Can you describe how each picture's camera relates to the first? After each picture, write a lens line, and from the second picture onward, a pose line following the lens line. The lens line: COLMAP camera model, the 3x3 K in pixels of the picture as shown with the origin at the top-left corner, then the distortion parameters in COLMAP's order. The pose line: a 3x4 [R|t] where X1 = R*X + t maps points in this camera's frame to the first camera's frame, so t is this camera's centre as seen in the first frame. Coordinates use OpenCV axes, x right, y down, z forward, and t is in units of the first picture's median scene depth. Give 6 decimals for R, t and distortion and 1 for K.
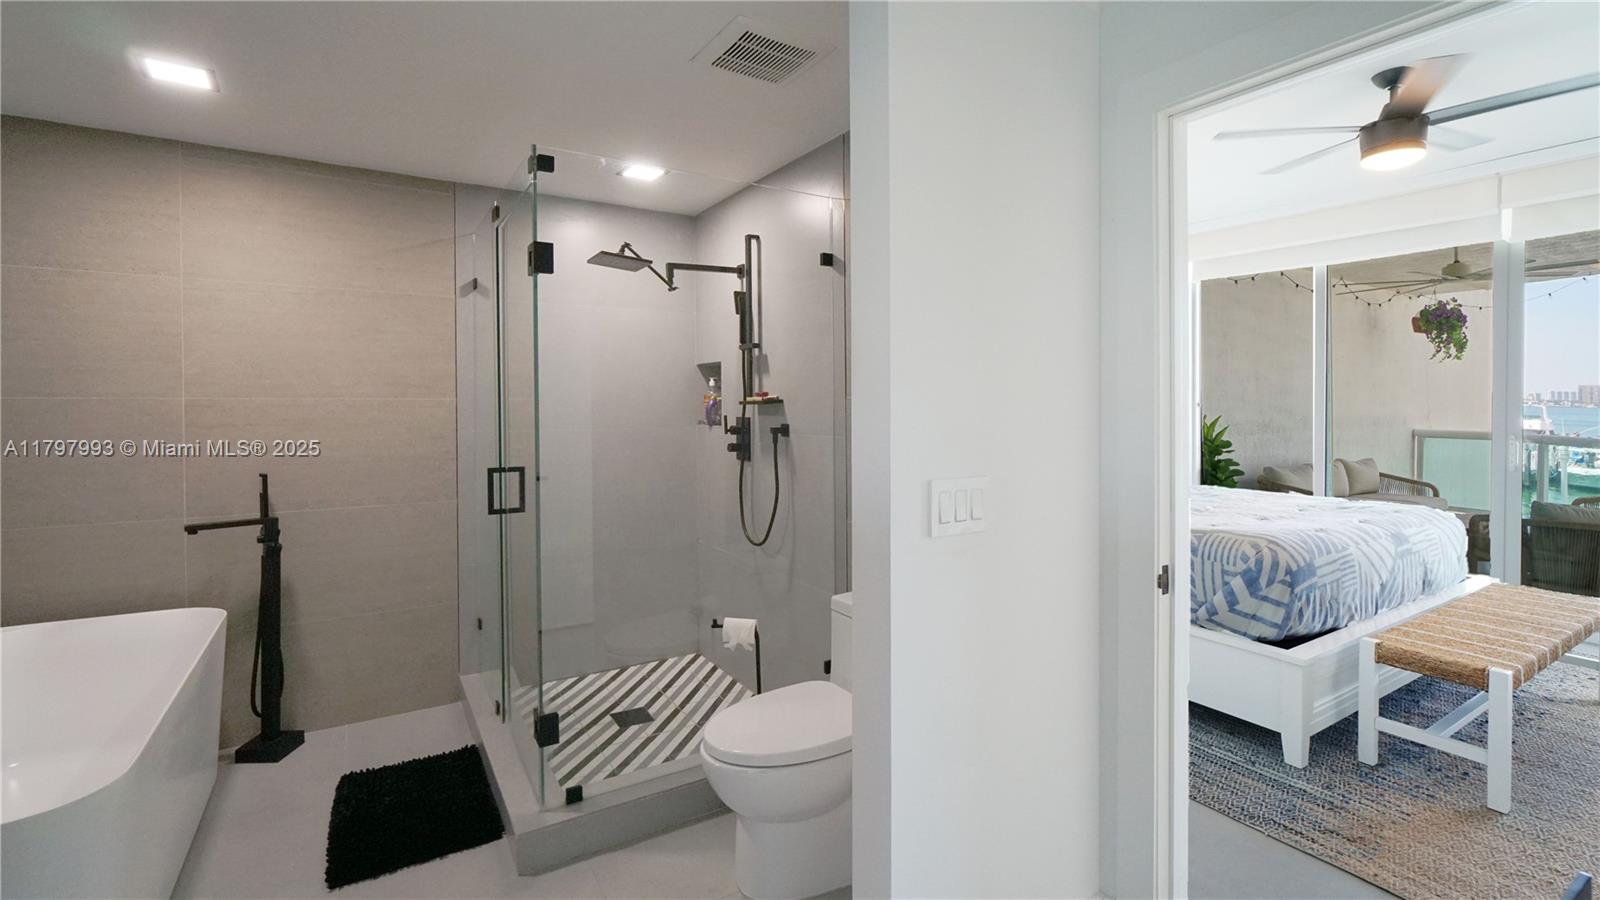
lens RADIAL K [[701.3, 0, 781.2], [0, 701.3, 429.7], [0, 0, 1]] dist [0.001337, 0.000374]
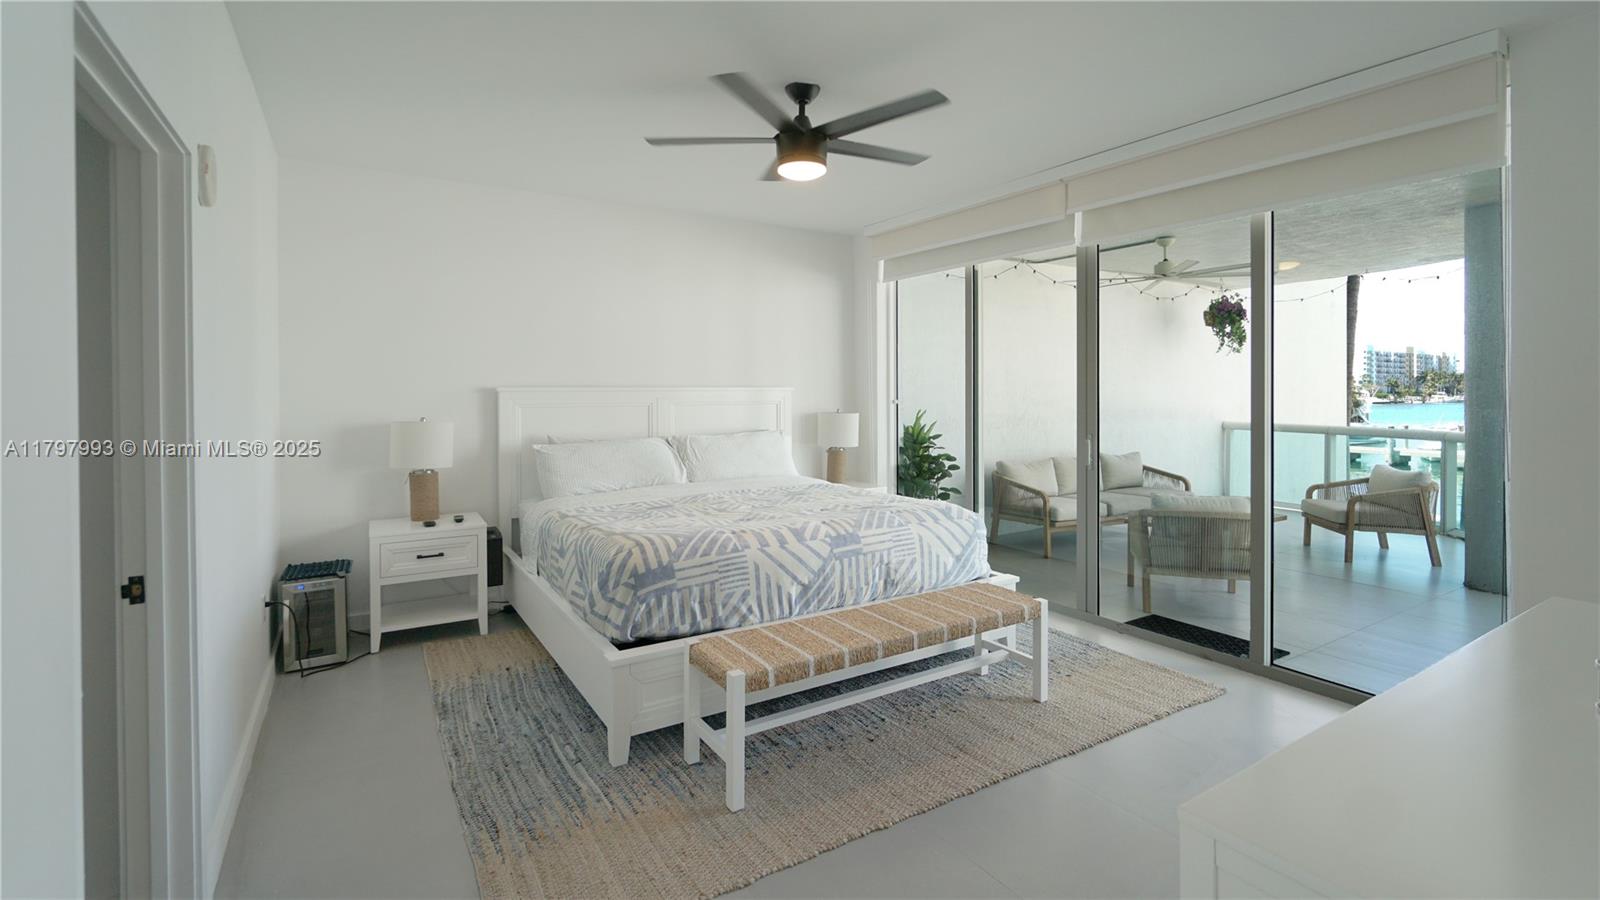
lens RADIAL K [[718.6, 0, 802.9], [0, 718.6, 407.5], [0, 0, 1]] dist [-0.003356, 0.000032]
pose [[0.999816, 0.005489, 0.018405, 0.930090], [-0.005353, 0.999958, -0.007415, -0.033618], [-0.018445, 0.007316, 0.999803, -0.051029]]
